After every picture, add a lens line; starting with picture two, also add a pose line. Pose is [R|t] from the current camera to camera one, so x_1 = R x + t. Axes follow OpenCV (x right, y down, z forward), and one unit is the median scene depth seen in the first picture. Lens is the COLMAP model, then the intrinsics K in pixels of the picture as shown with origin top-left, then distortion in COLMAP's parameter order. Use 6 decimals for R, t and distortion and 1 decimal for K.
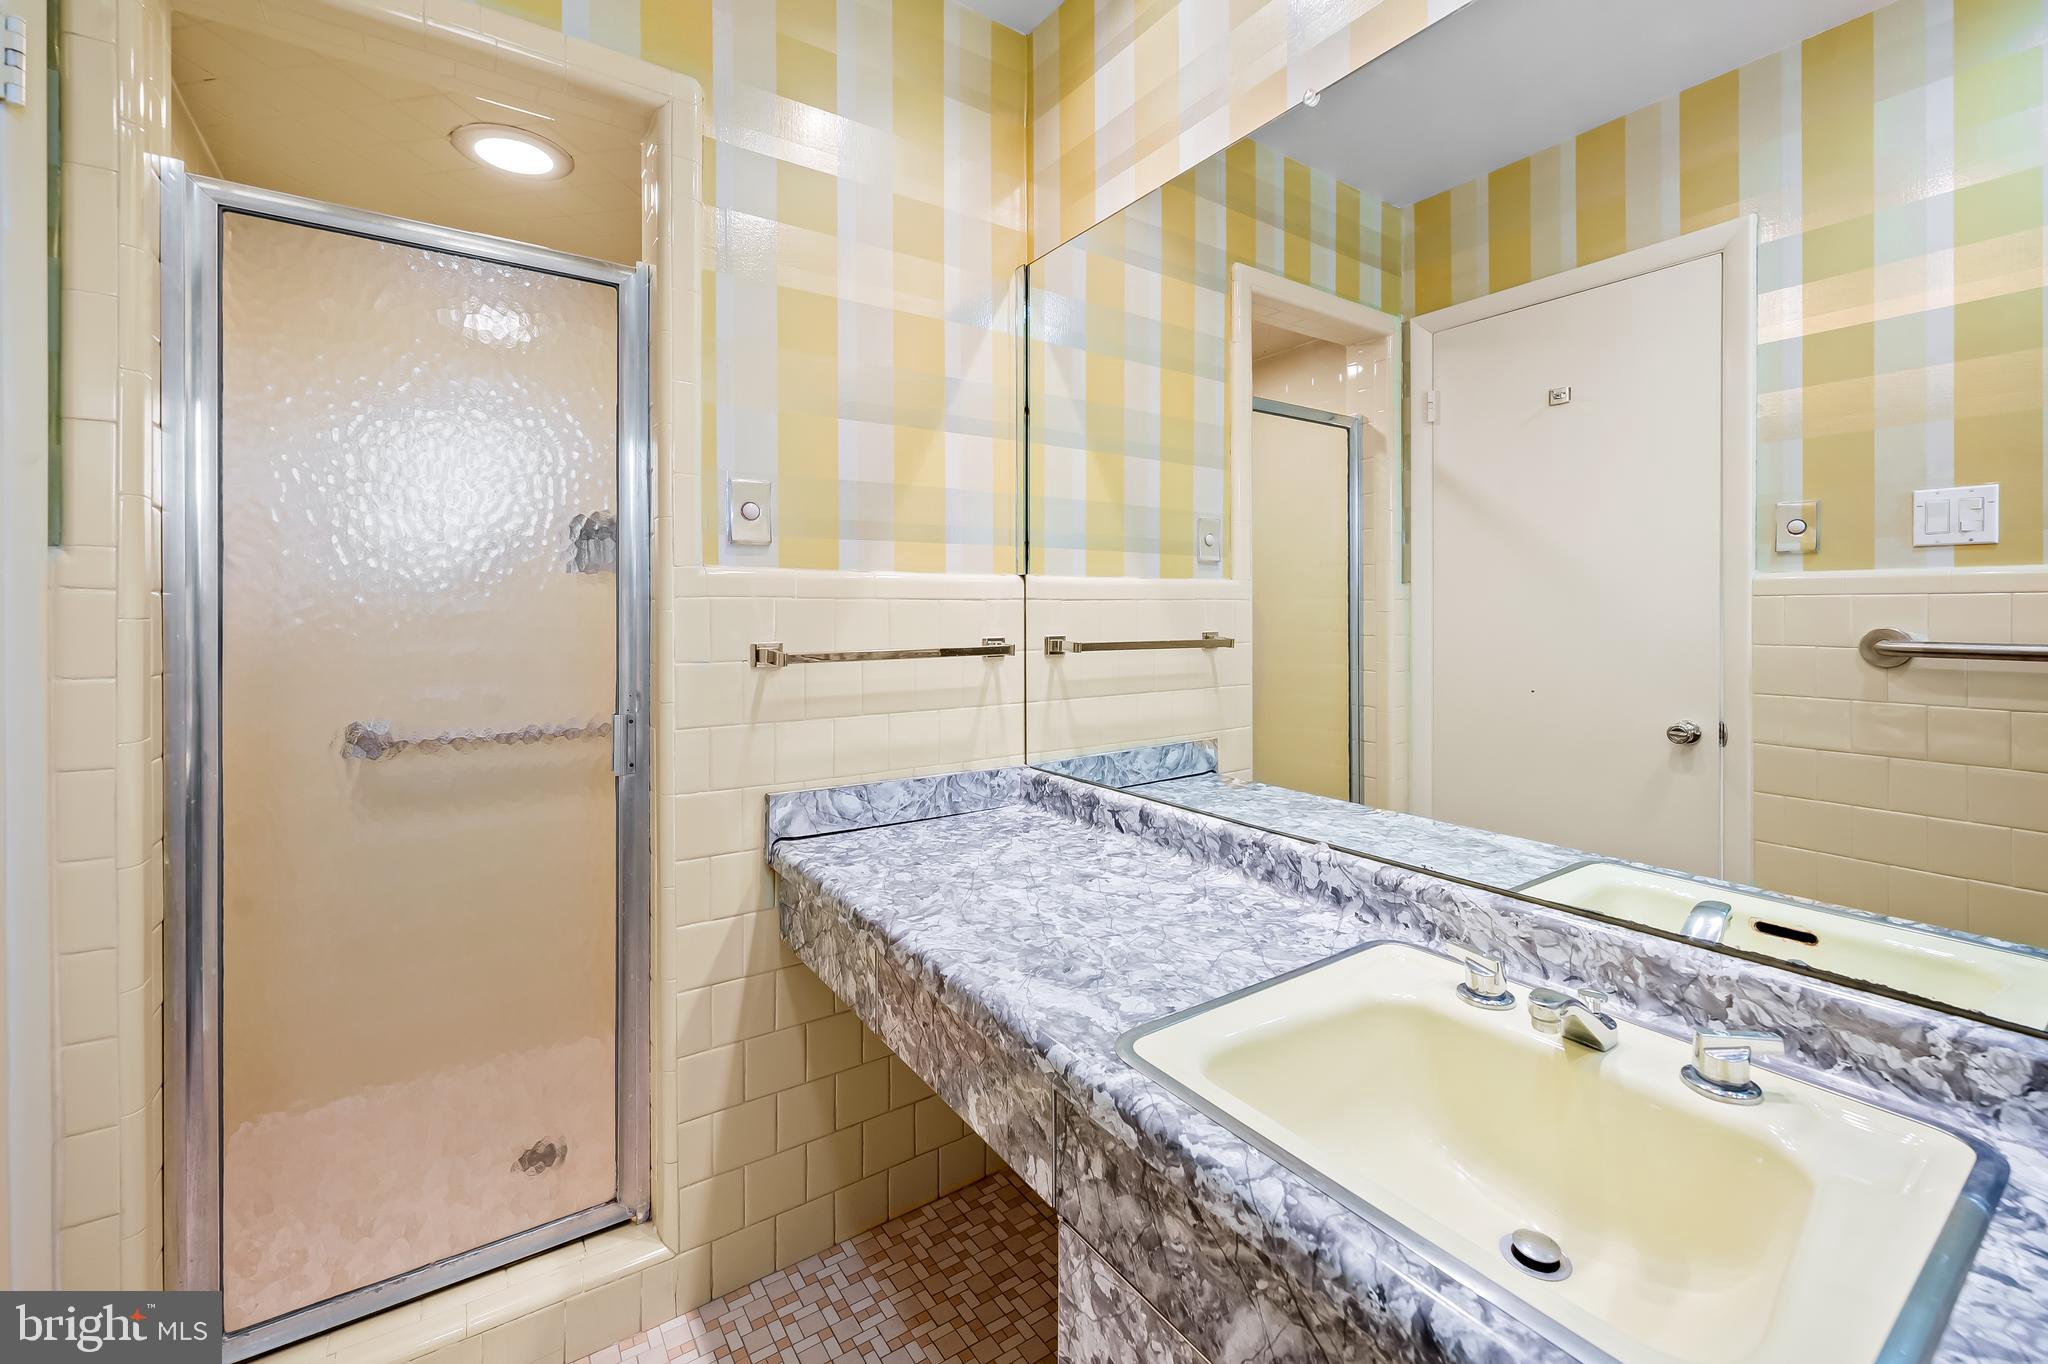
lens RADIAL K [[847.4, 0, 1035.7], [0, 847.4, 678.5], [0, 0, 1]] dist [-0.006449, 0.001482]
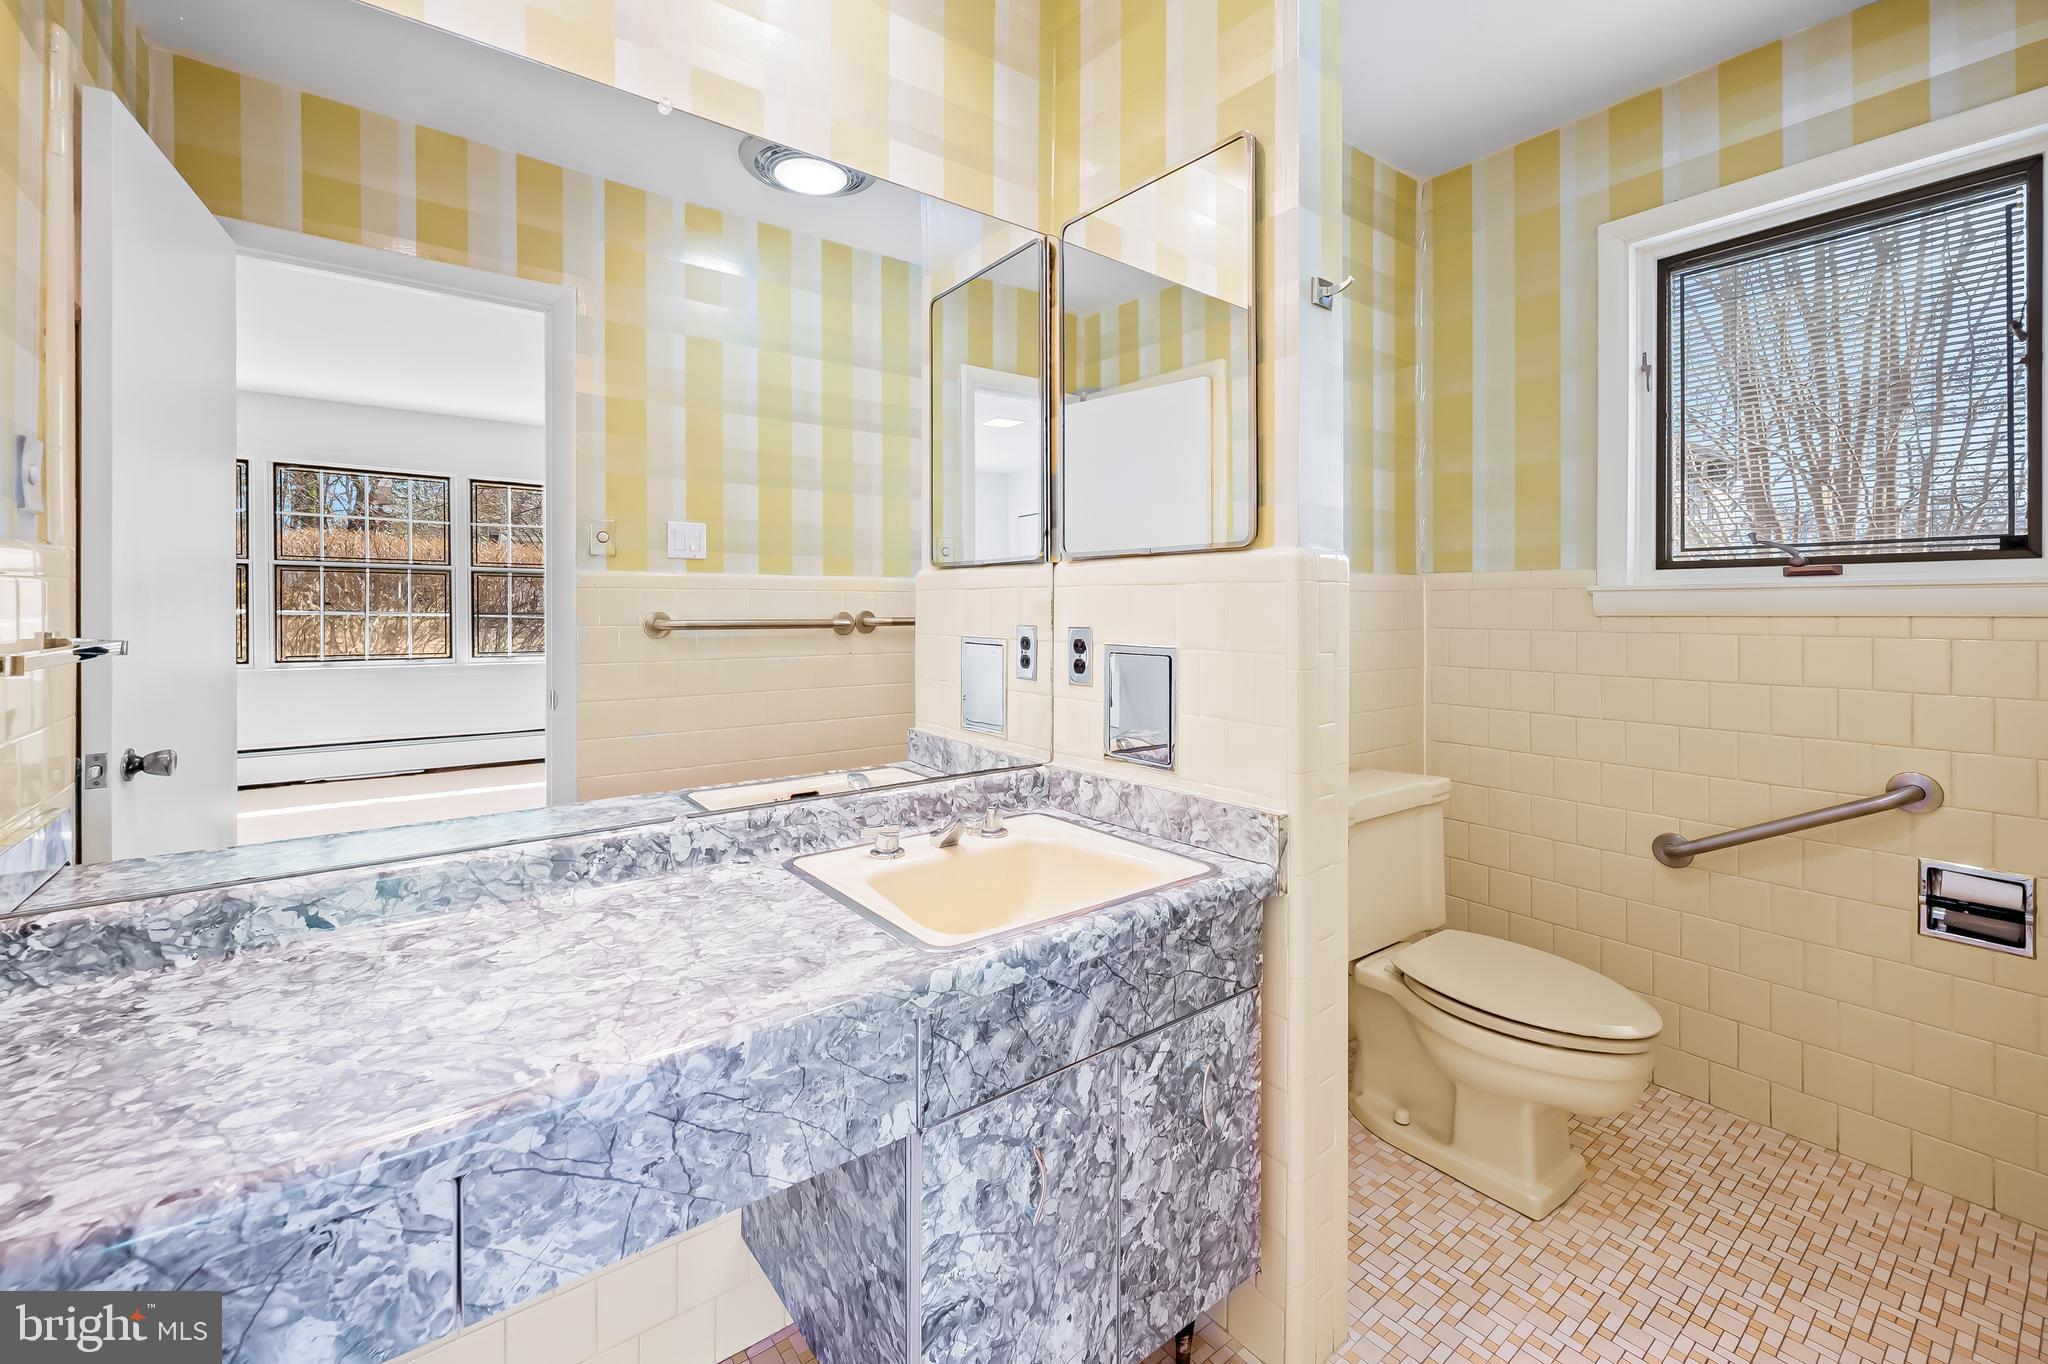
lens RADIAL K [[847.4, 0, 1035.1], [0, 847.4, 678.0], [0, 0, 1]] dist [-0.006449, 0.001482]
pose [[-0.050358, -0.087971, 0.994849, -0.801280], [0.077990, 0.992725, 0.091731, -0.045548], [-0.995682, 0.082207, -0.043131, 0.643899]]
